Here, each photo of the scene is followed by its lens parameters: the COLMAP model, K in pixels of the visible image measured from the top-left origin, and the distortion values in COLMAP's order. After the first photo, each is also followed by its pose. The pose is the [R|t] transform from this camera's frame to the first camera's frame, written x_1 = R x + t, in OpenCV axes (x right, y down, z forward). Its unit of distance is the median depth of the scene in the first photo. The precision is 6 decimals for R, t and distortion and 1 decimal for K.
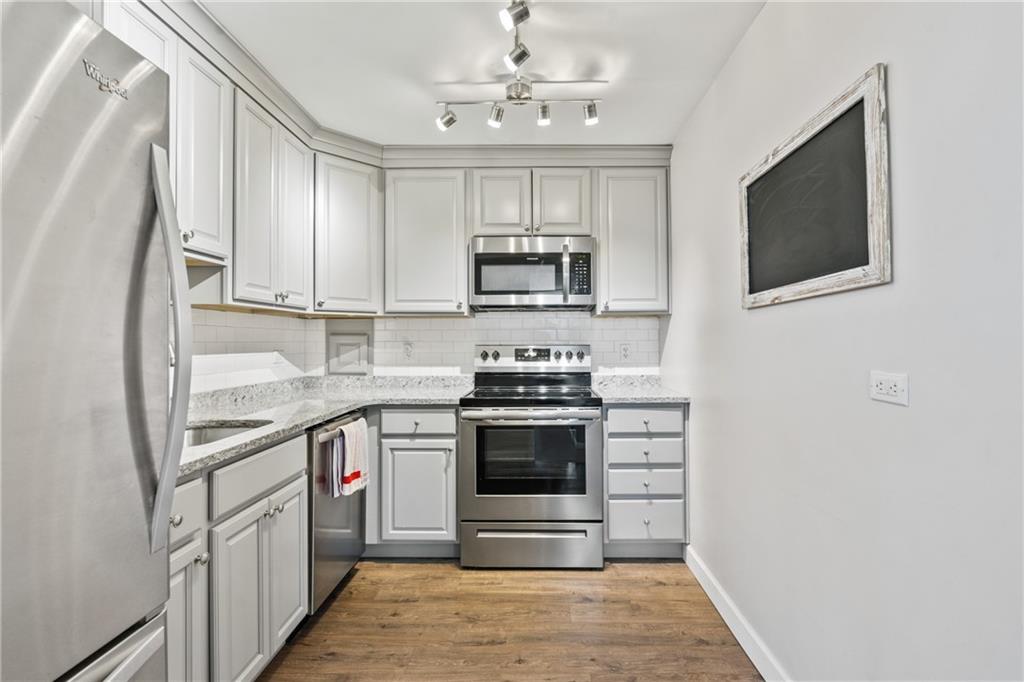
lens RADIAL K [[474.9, 0, 530.6], [0, 474.9, 338.3], [0, 0, 1]] dist [-0.001477, 0.000247]
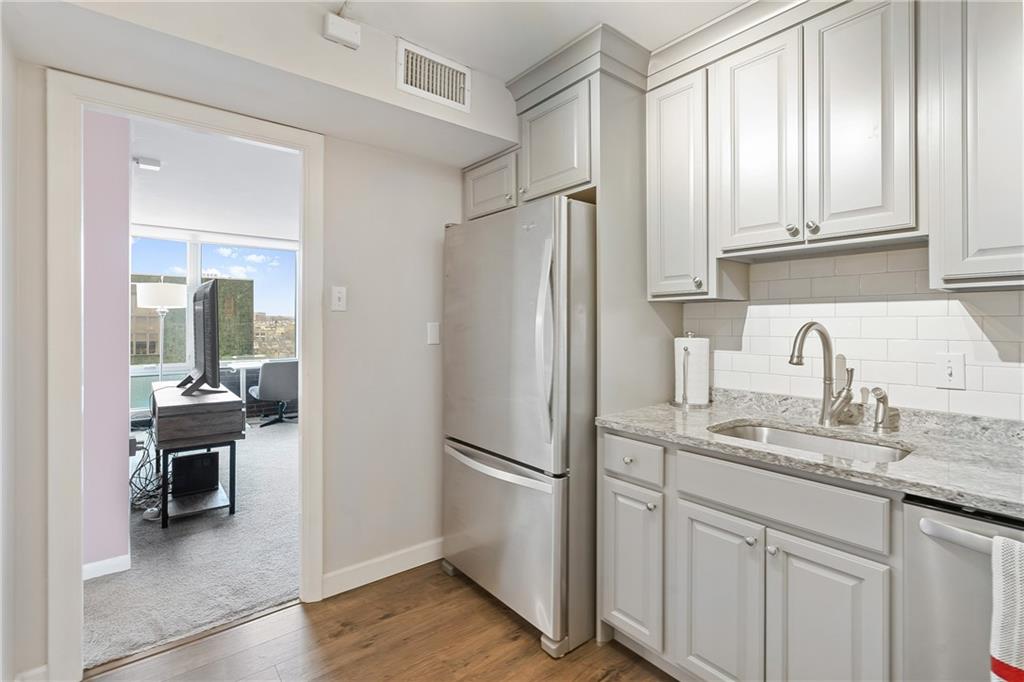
lens RADIAL K [[465.2, 0, 505.0], [0, 465.2, 324.0], [0, 0, 1]] dist [-0.001355, -0.000174]
pose [[-0.776906, 0.002082, -0.629613, 0.210956], [0.004766, 0.999985, -0.002575, -0.017024], [0.629599, -0.005001, -0.776904, 0.871597]]
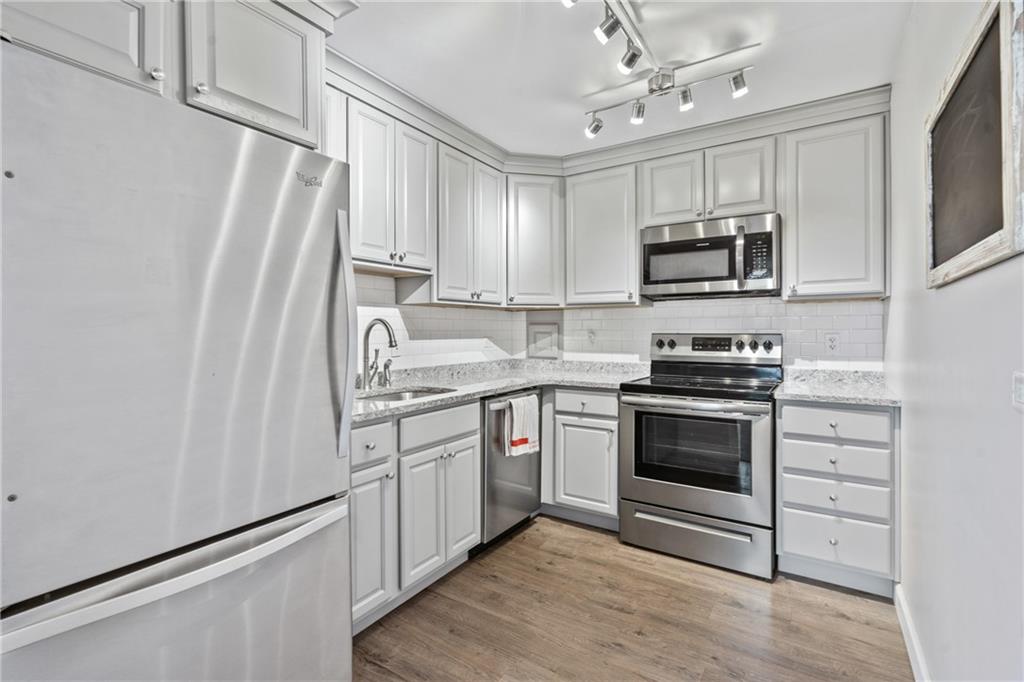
lens RADIAL K [[467.1, 0, 506.3], [0, 467.1, 334.2], [0, 0, 1]] dist [0.002105, 0.000941]
pose [[0.842830, 0.005240, -0.538154, 0.203293], [0.003351, 0.999882, 0.014985, -0.000891], [0.538169, -0.014433, 0.842713, -0.019269]]
